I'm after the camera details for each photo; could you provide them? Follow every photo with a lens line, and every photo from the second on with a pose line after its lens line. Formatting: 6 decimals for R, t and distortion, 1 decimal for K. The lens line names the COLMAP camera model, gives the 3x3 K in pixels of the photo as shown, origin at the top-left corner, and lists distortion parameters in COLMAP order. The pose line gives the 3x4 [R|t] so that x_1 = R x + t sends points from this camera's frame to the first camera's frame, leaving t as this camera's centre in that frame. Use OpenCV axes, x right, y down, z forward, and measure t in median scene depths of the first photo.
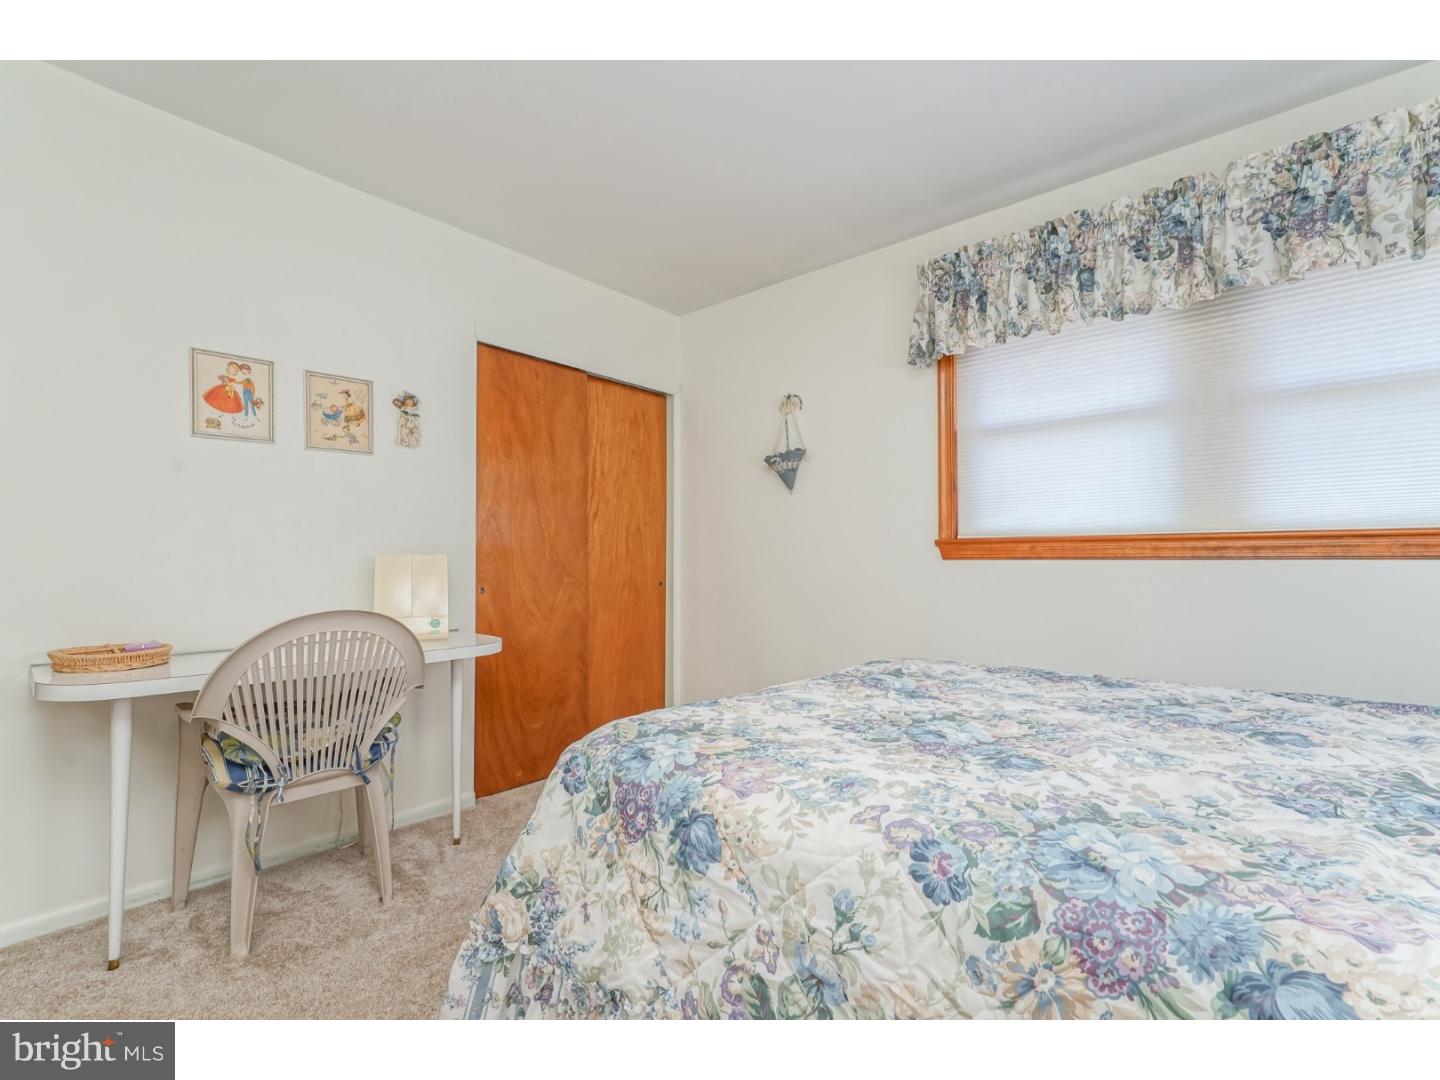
lens RADIAL K [[673.2, 0, 727.4], [0, 673.2, 541.2], [0, 0, 1]] dist [-0.006703, 0.002975]
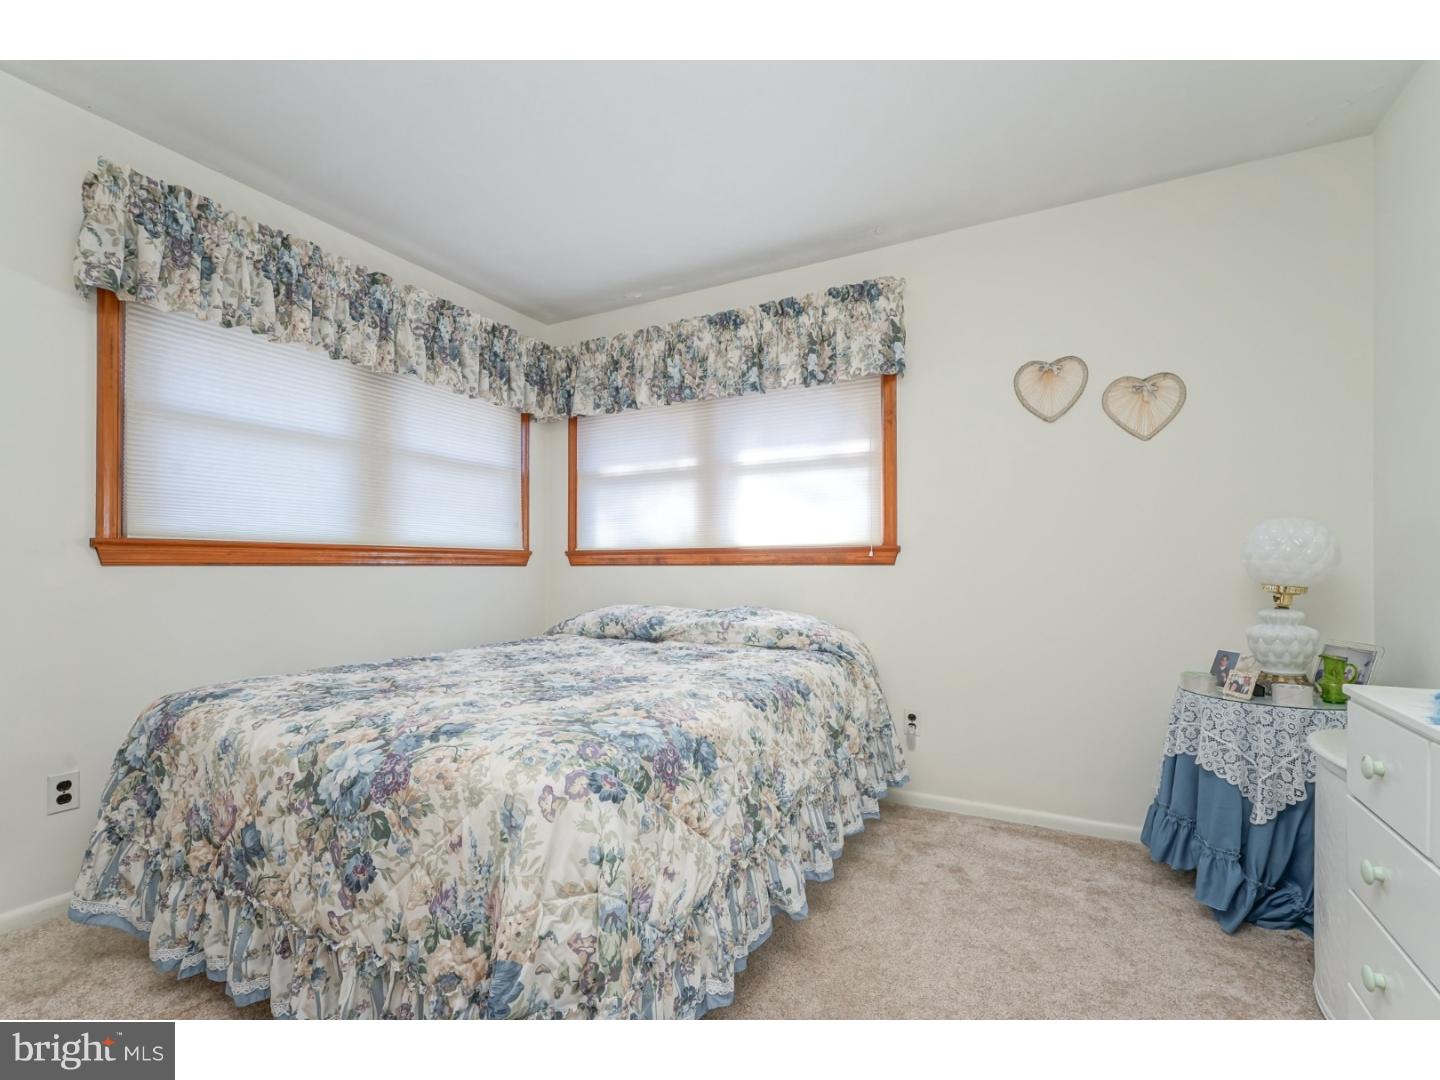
lens RADIAL K [[673.2, 0, 726.0], [0, 673.2, 554.0], [0, 0, 1]] dist [-0.006703, 0.002975]
pose [[-0.255853, 0.019162, 0.966526, -0.748635], [-0.027617, 0.999251, -0.027122, 0.021076], [-0.966321, -0.033632, -0.255132, 0.674459]]
